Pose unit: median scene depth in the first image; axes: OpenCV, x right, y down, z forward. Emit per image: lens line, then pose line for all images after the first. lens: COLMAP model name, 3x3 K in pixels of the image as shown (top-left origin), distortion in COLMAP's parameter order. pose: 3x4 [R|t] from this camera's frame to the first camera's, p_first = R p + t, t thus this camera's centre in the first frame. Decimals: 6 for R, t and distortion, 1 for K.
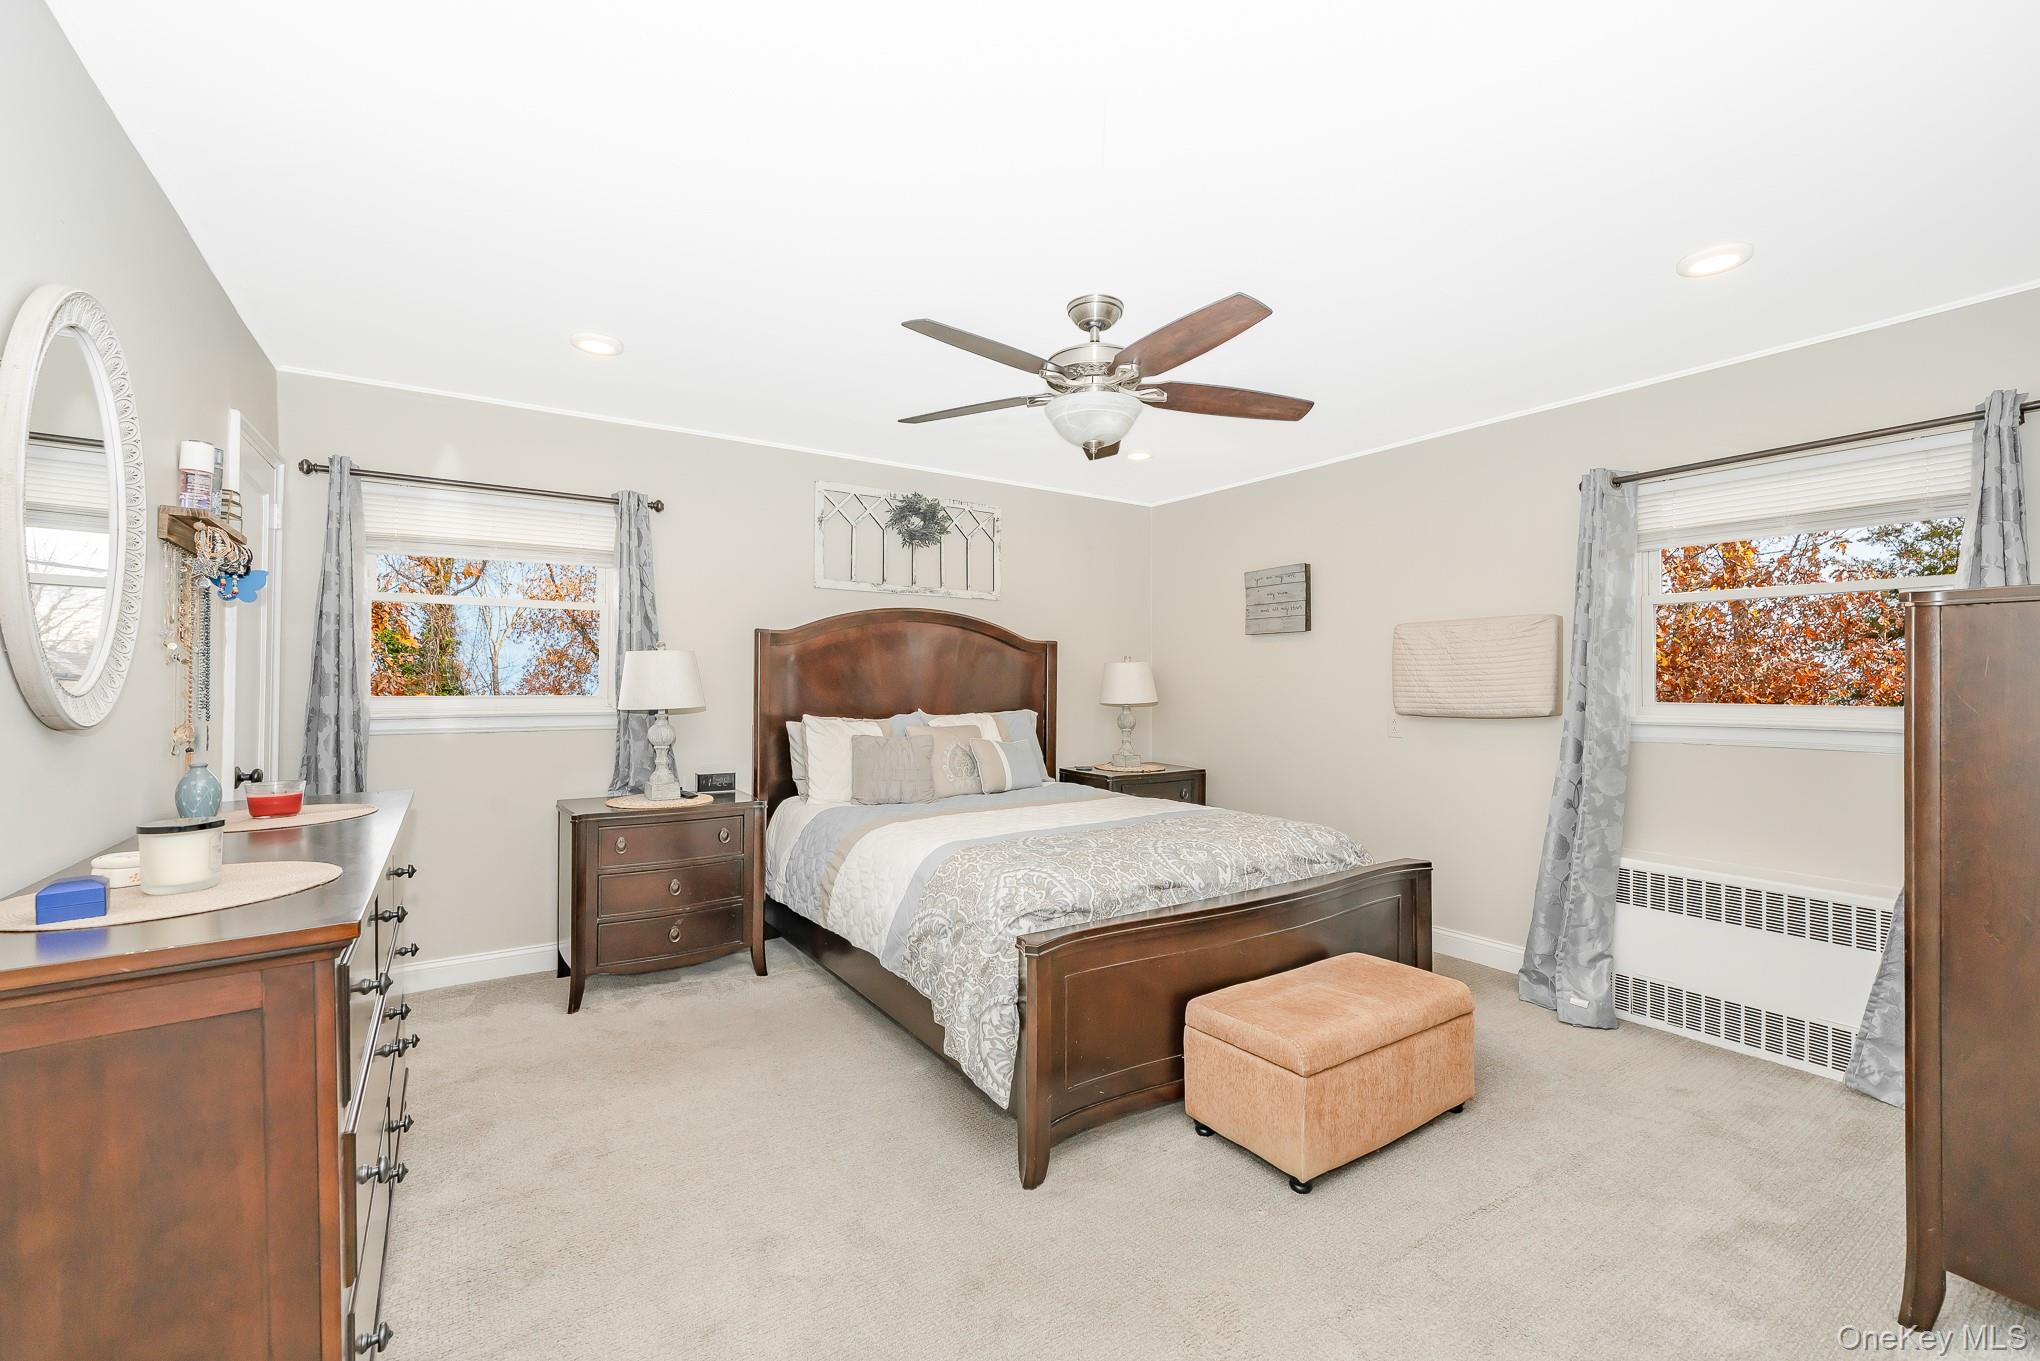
lens RADIAL K [[851.4, 0, 988.5], [0, 851.4, 687.9], [0, 0, 1]] dist [-0.001208, 0.000071]
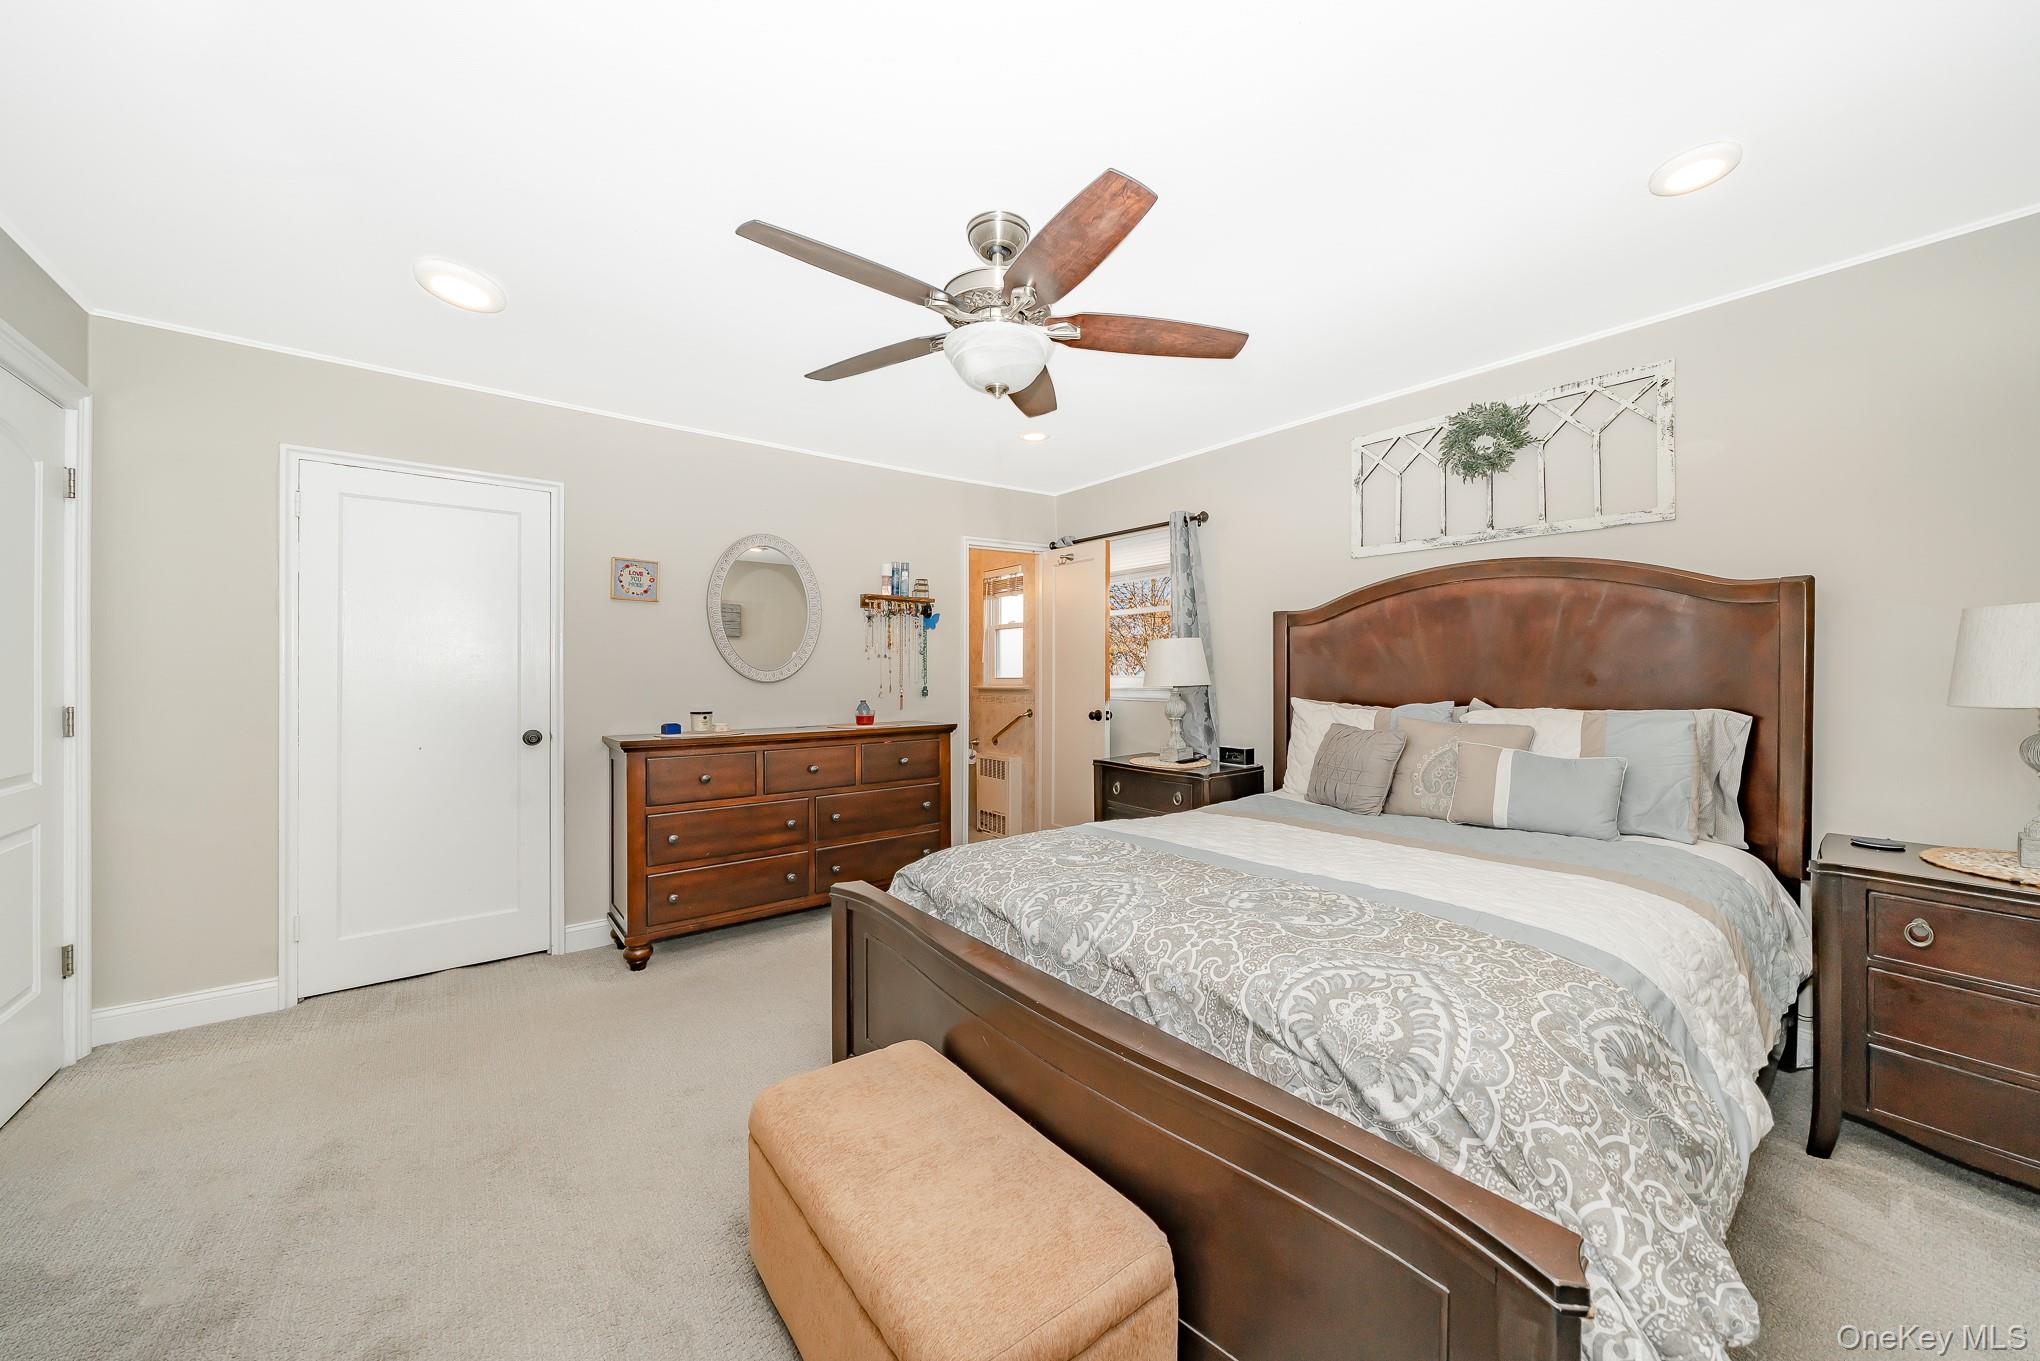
lens RADIAL K [[755.6, 0, 1062.0], [0, 755.6, 678.9], [0, 0, 1]] dist [-0.004627, -0.000421]
pose [[0.101511, 0.003736, -0.994827, 0.552197], [-0.006296, 0.999975, 0.003112, 0.008884], [0.994815, 0.005947, 0.101532, 0.607477]]
